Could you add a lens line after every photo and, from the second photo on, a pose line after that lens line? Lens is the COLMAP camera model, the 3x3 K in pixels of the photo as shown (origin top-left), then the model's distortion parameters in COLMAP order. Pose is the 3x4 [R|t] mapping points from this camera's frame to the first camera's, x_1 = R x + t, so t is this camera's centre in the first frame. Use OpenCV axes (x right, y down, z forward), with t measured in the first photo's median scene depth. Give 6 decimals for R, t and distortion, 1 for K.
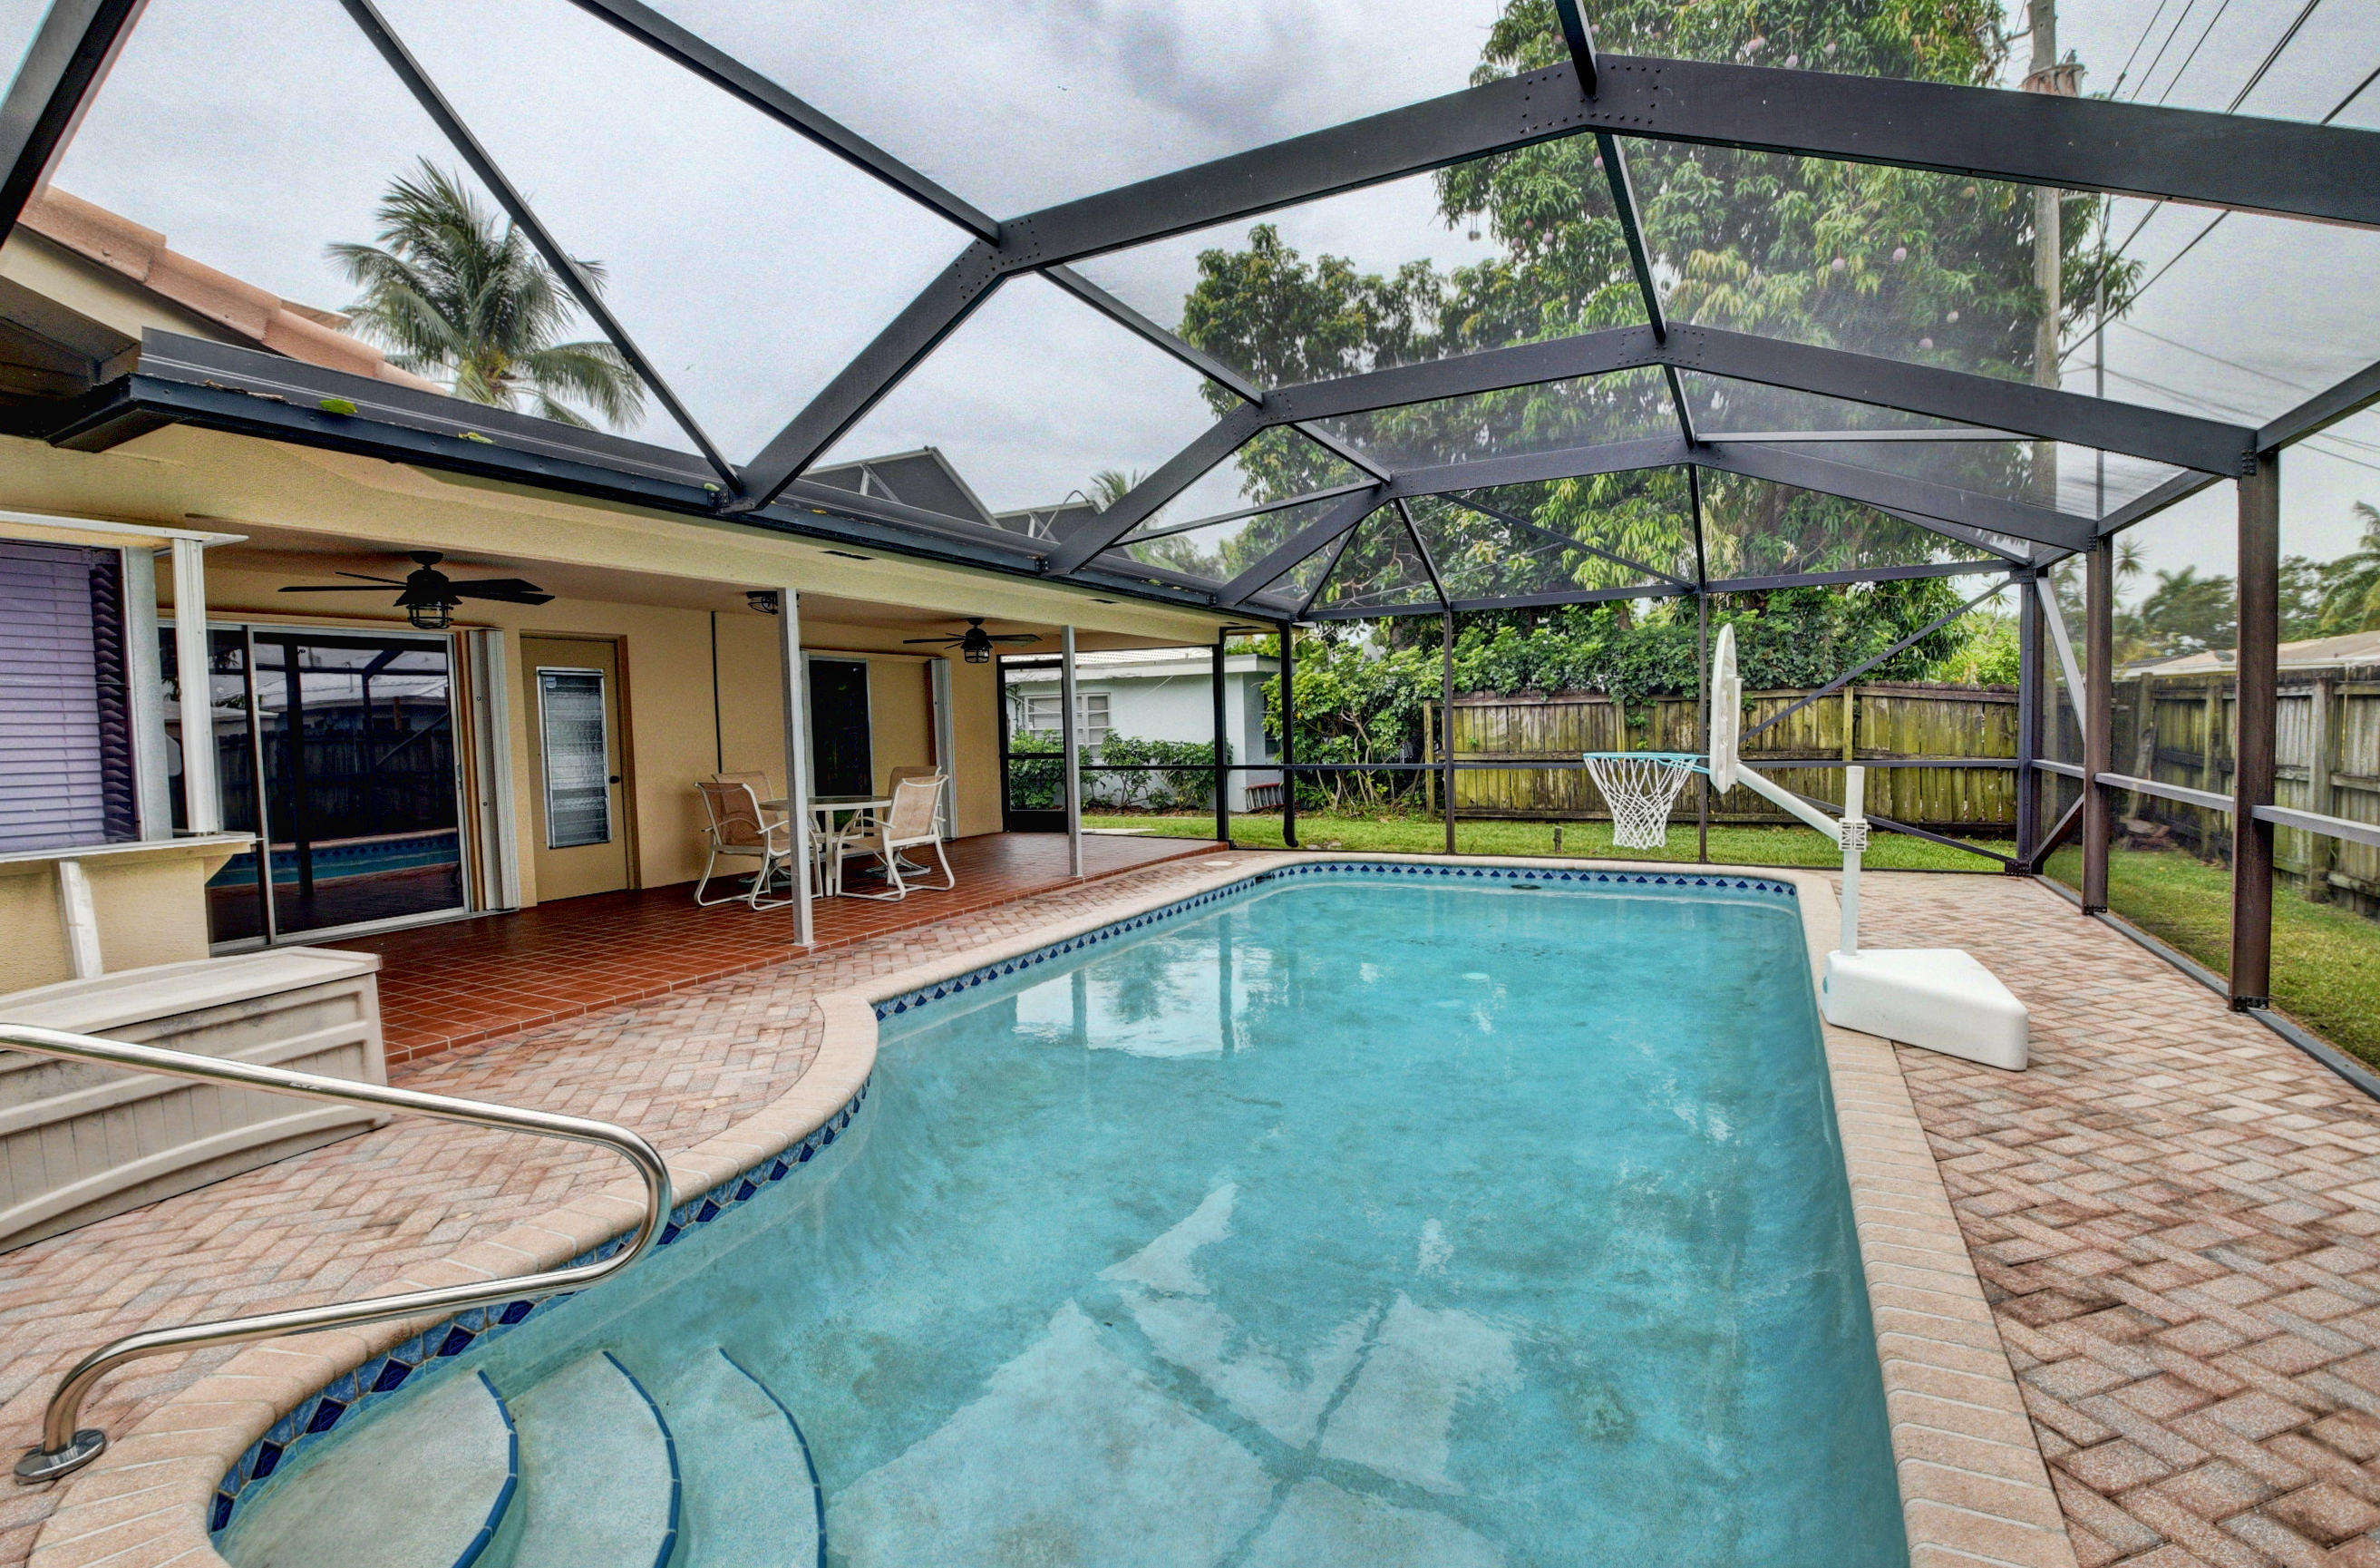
lens RADIAL K [[1090.4, 0, 1191.4], [0, 1090.4, 783.1], [0, 0, 1]] dist [-0.000855, -0.000368]
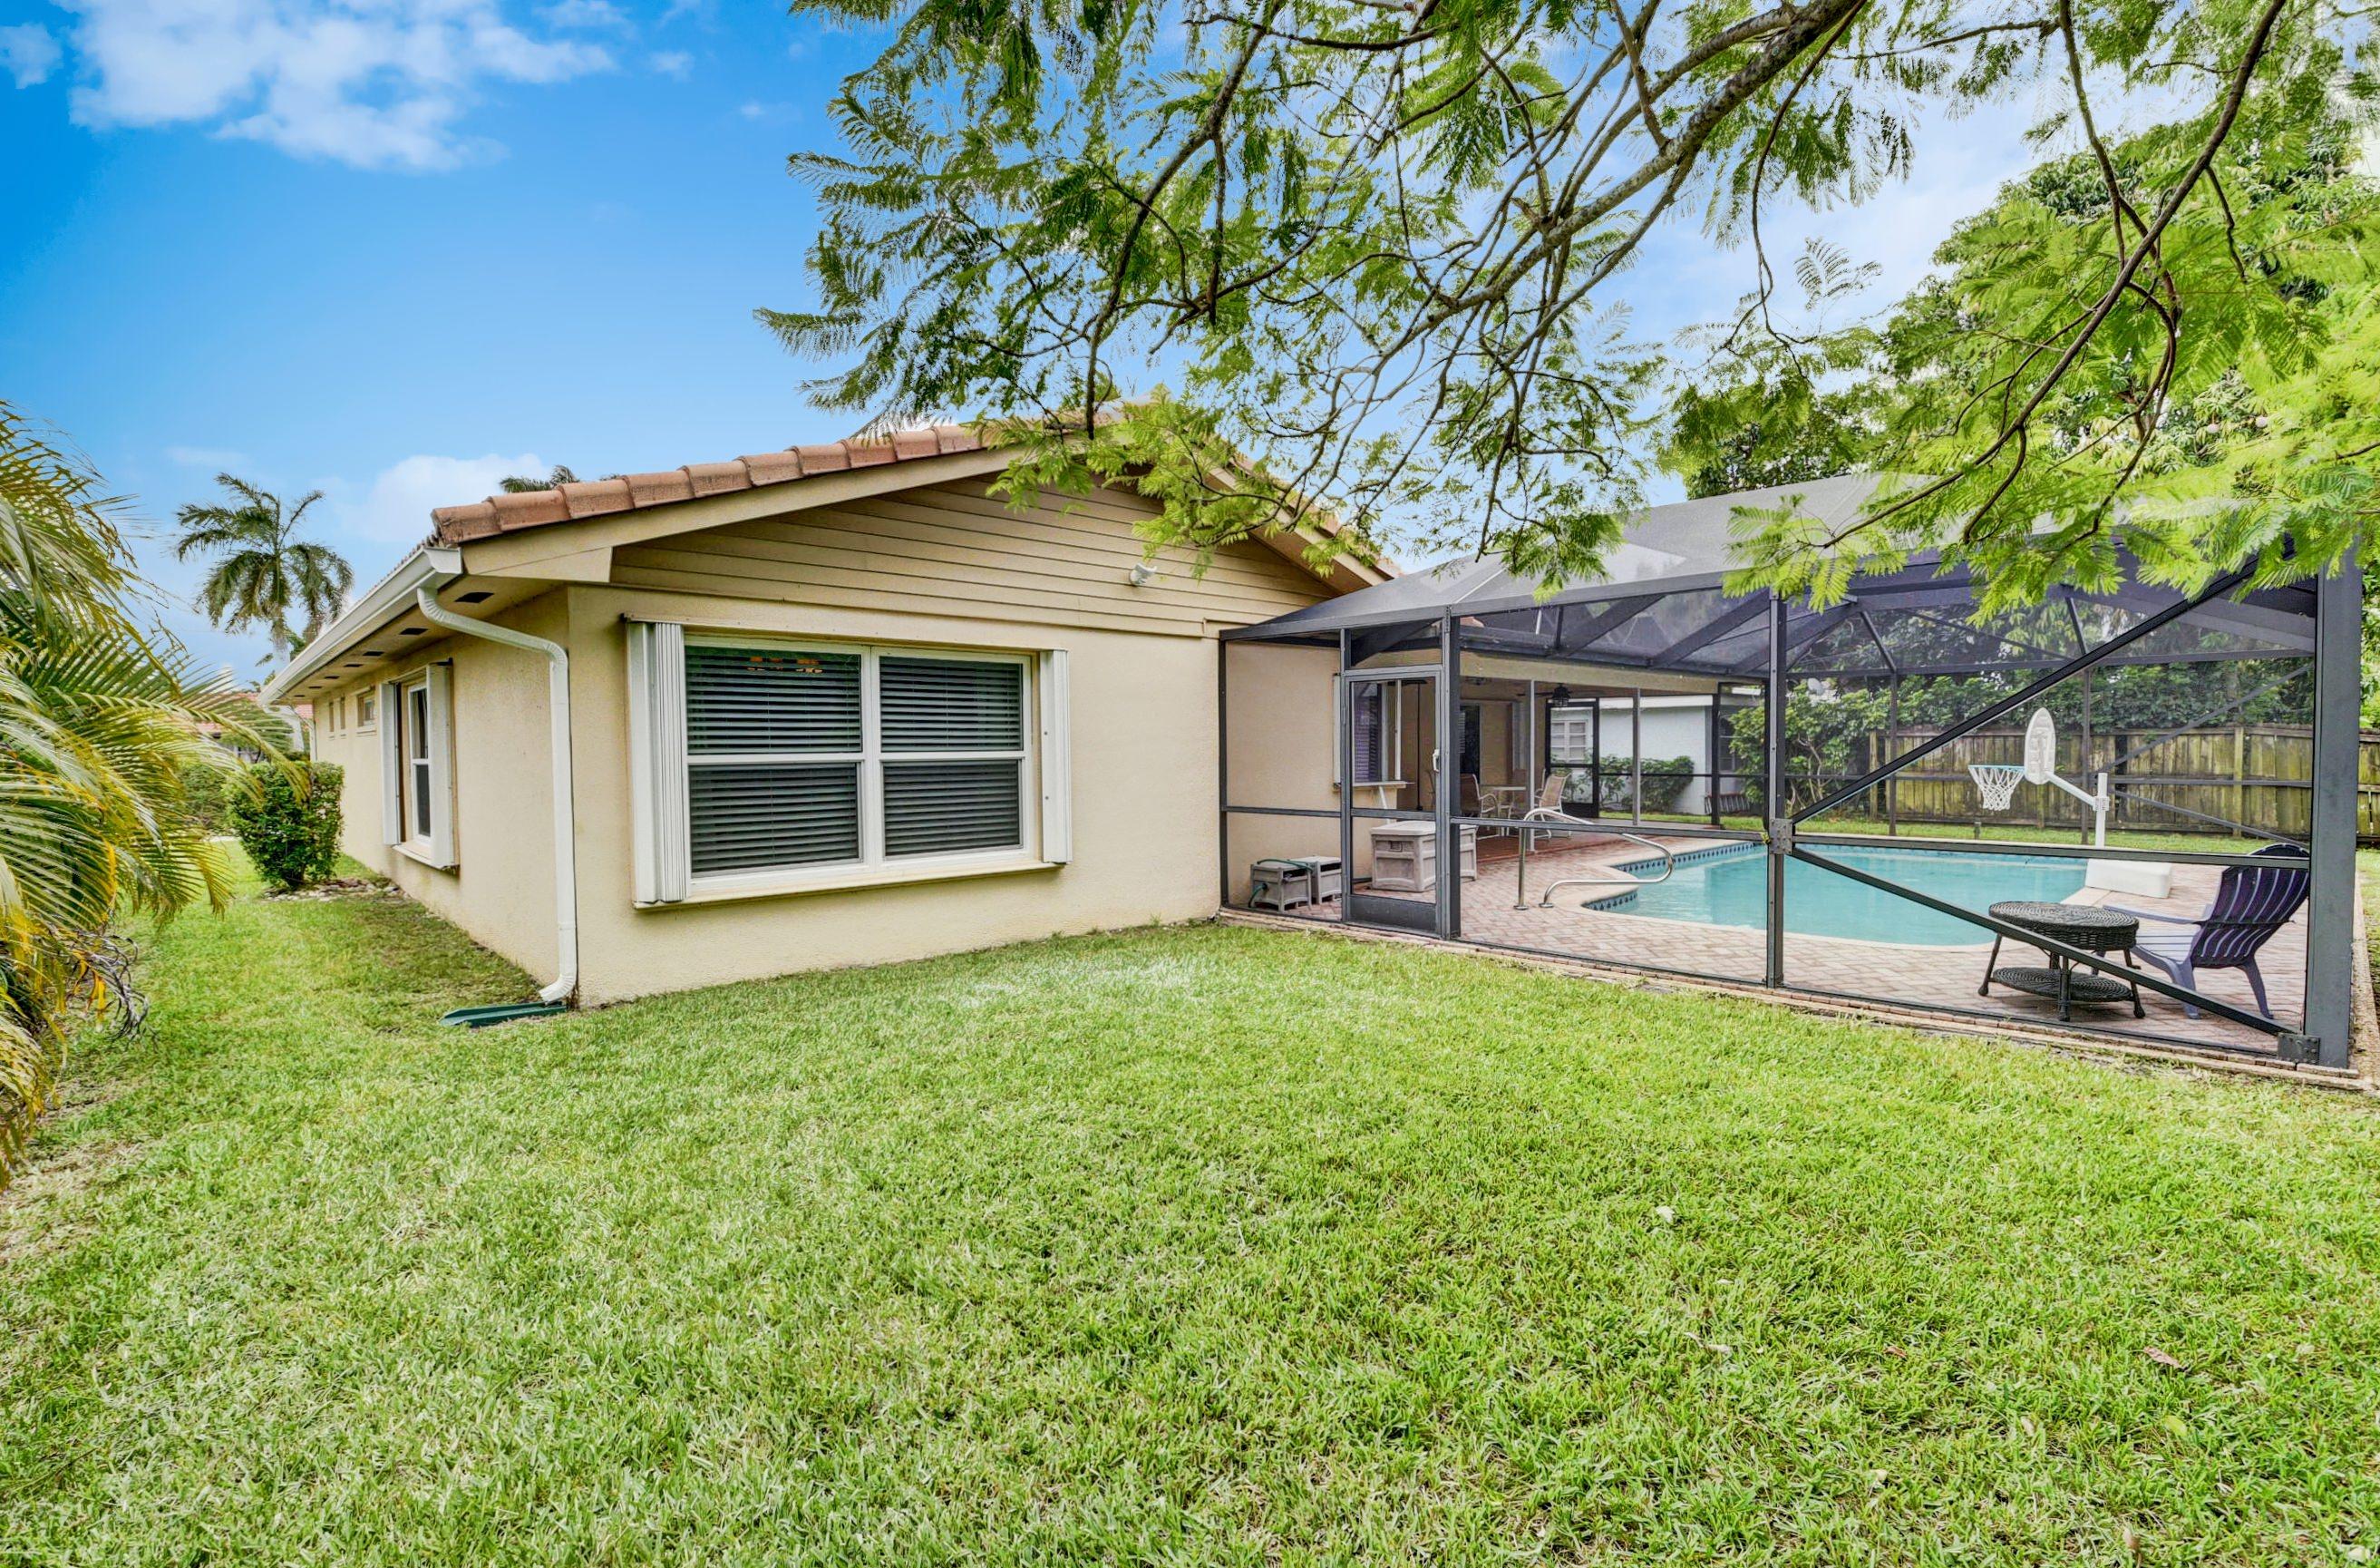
lens RADIAL K [[1090.4, 0, 1192.1], [0, 1090.4, 773.9], [0, 0, 1]] dist [-0.000855, -0.000368]
pose [[0.936257, 0.026692, -0.350301, -0.095891], [-0.034265, 0.999294, -0.015436, 0.025824], [0.349641, 0.026455, 0.936510, -0.546693]]
